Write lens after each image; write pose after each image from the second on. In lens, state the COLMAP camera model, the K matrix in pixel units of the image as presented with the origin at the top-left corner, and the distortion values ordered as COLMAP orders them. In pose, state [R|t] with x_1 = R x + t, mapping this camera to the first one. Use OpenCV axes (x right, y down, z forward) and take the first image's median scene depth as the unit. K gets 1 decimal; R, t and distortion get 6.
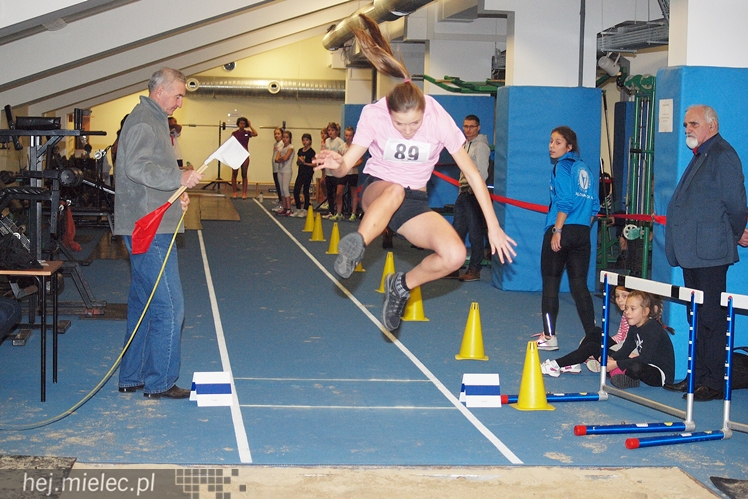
lens RADIAL K [[1887.2, 0, 374.1], [0, 1887.2, 234.3], [0, 0, 1]] dist [-0.216034, -0.424687]
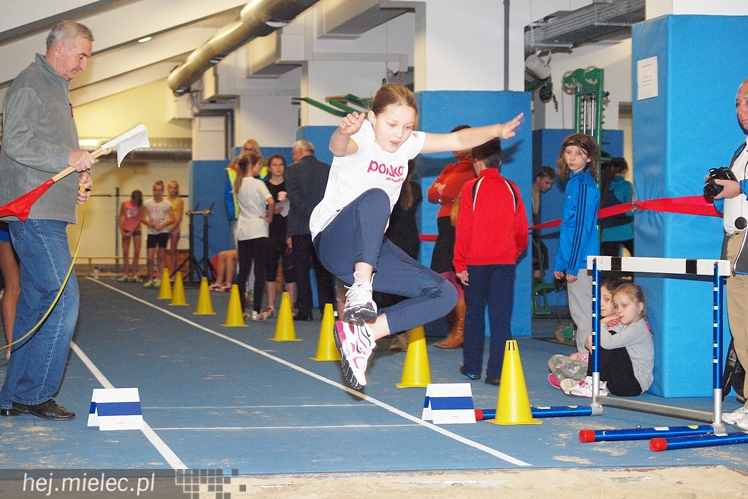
lens RADIAL K [[2169.1, 0, 372.5], [0, 2169.1, 249.8], [0, 0, 1]] dist [-0.108560, -0.283471]
pose [[0.995579, -0.025825, 0.090310, -0.058823], [0.031075, 0.997878, -0.057219, 0.069978], [-0.088641, 0.059772, 0.994269, 0.077720]]
